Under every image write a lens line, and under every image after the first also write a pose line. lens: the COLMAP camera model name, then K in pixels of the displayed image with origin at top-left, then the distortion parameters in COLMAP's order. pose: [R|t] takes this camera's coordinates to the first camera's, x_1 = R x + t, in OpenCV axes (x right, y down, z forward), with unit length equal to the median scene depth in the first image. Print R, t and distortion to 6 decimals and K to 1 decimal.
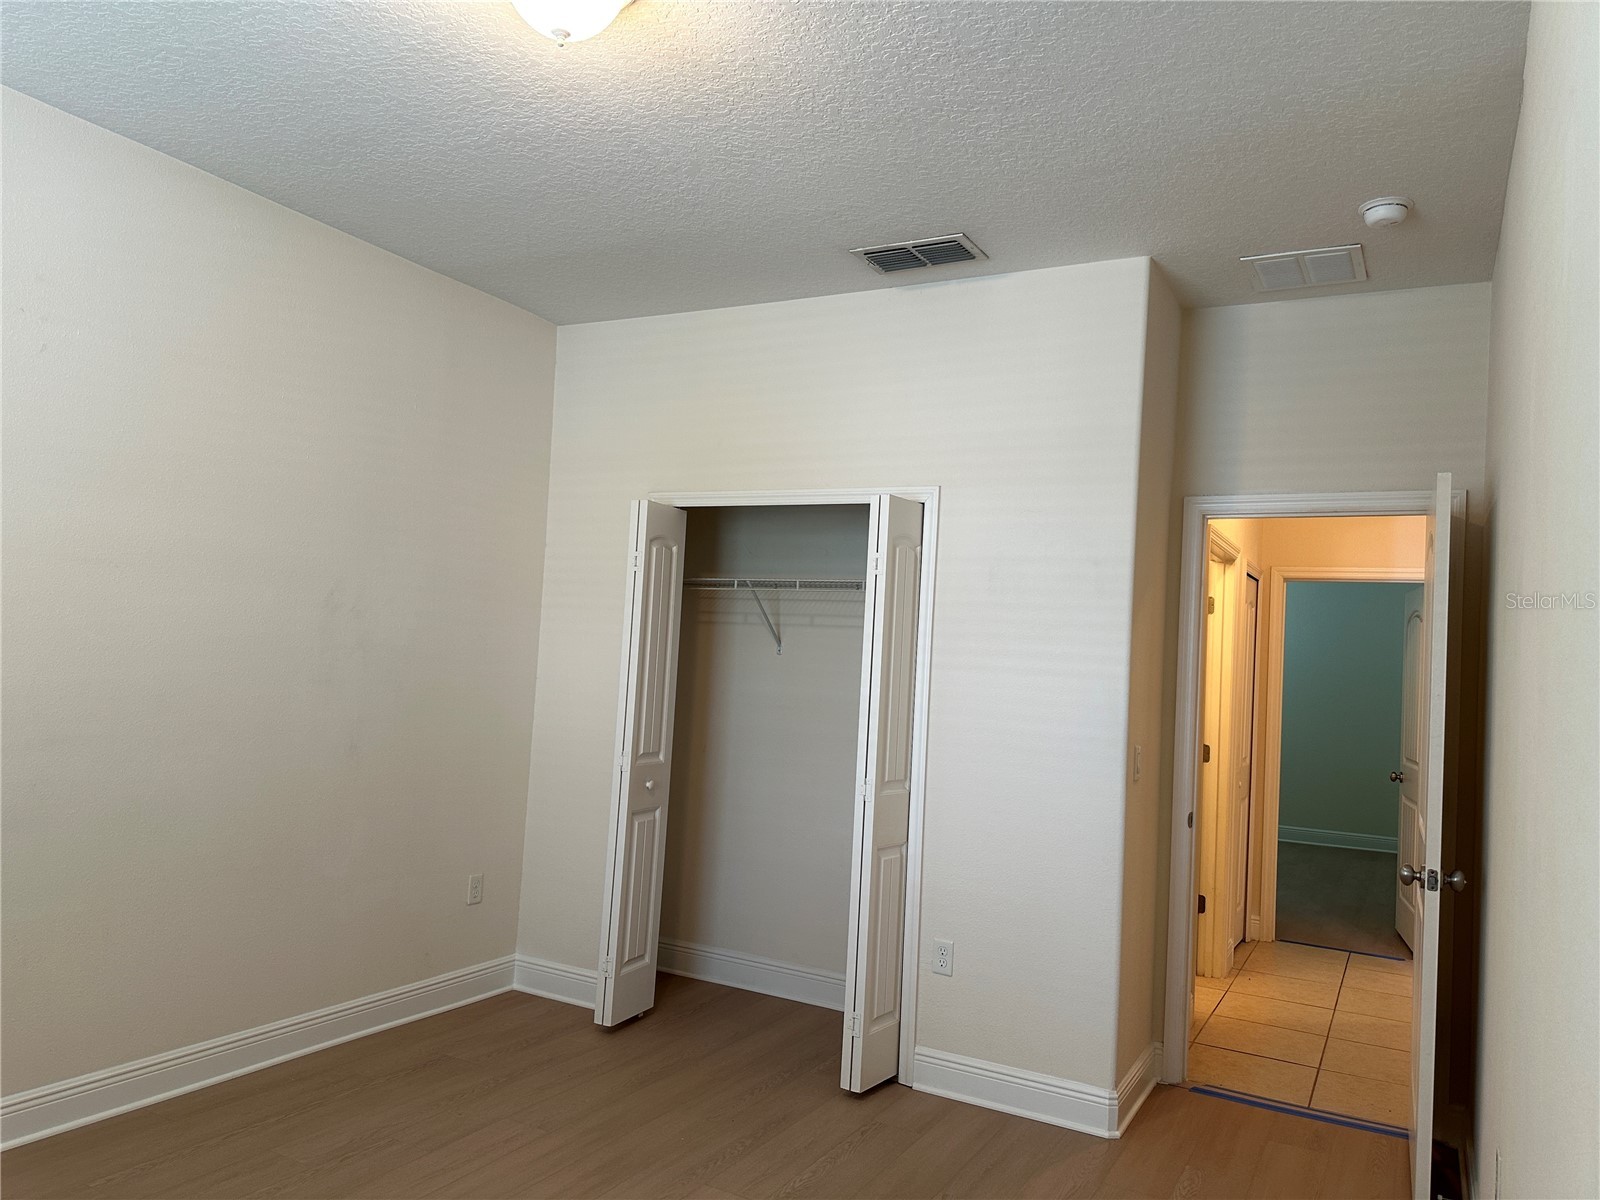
lens RADIAL K [[1138.7, 0, 800.0], [0, 1138.7, 600.0], [0, 0, 1]] dist [0.132254, -0.002352]
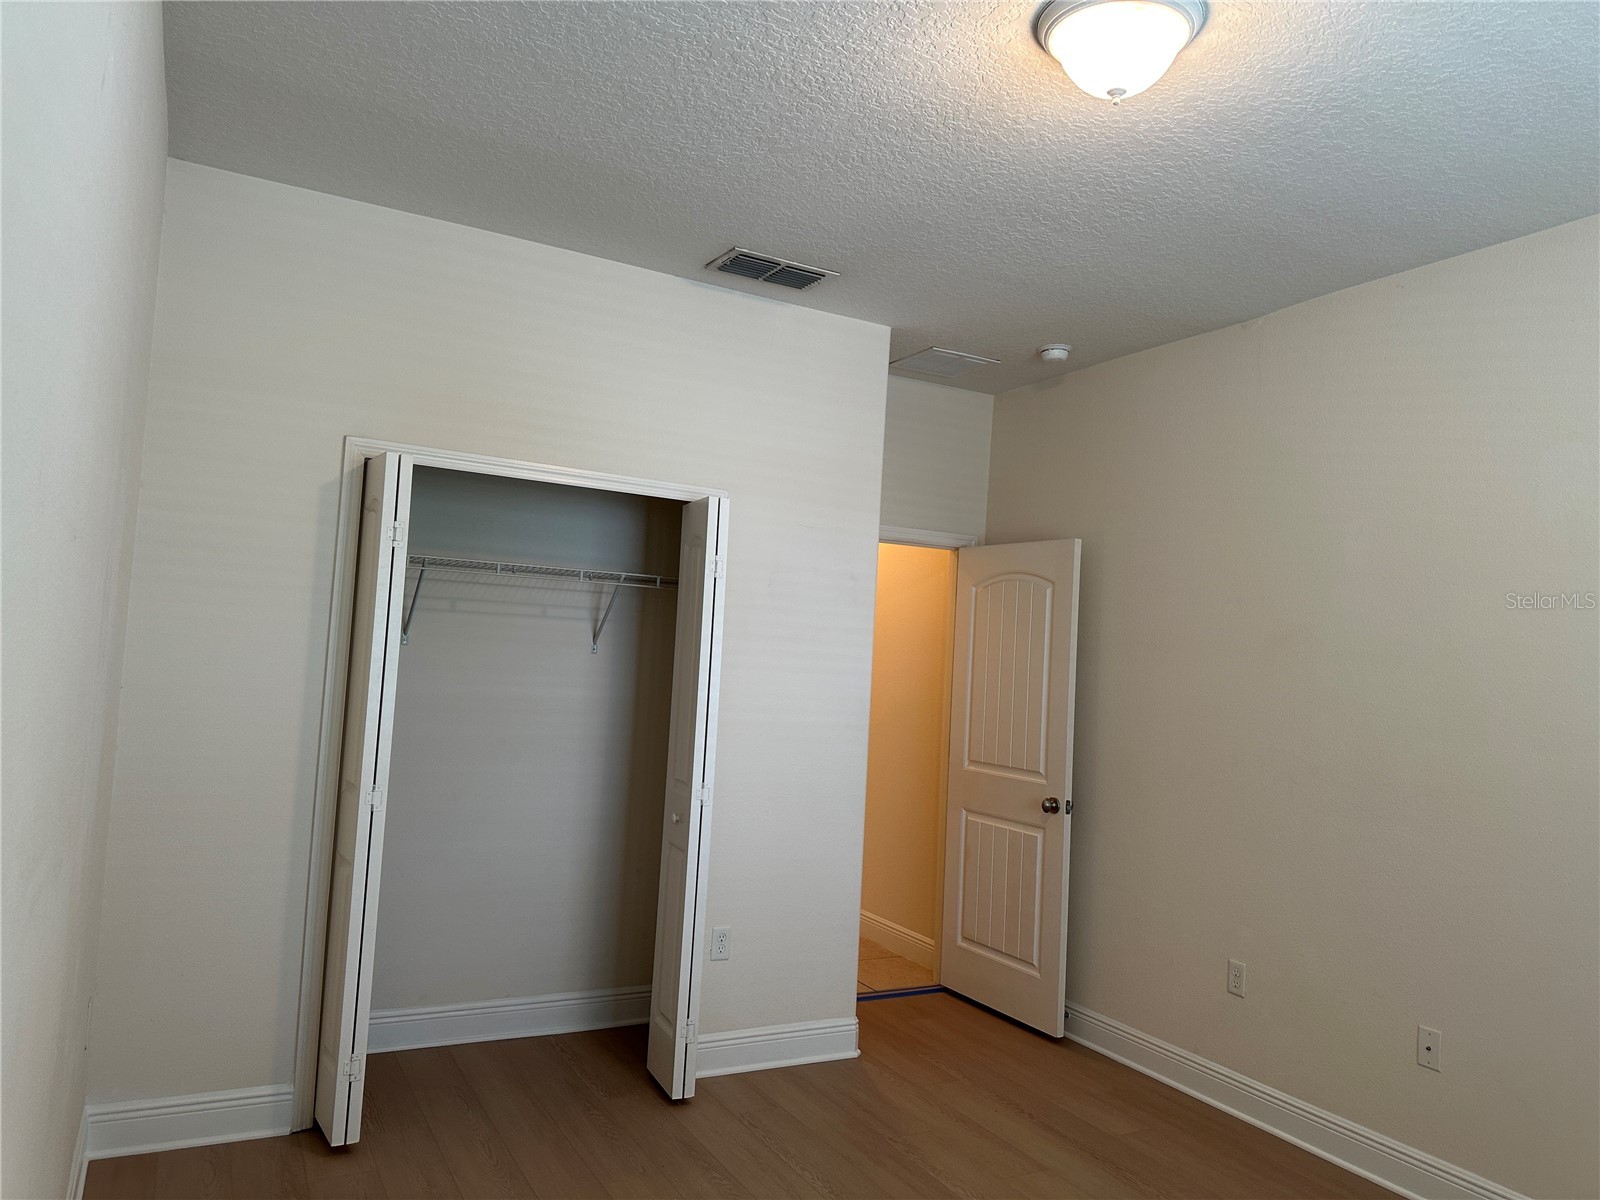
lens RADIAL K [[1141.1, 0, 795.7], [0, 1141.1, 593.9], [0, 0, 1]] dist [0.144945, 0.000075]
pose [[0.571017, 0.028419, 0.820446, -0.580972], [-0.070948, 0.997370, 0.014832, -0.022314], [-0.817867, -0.066678, 0.571531, 0.301559]]
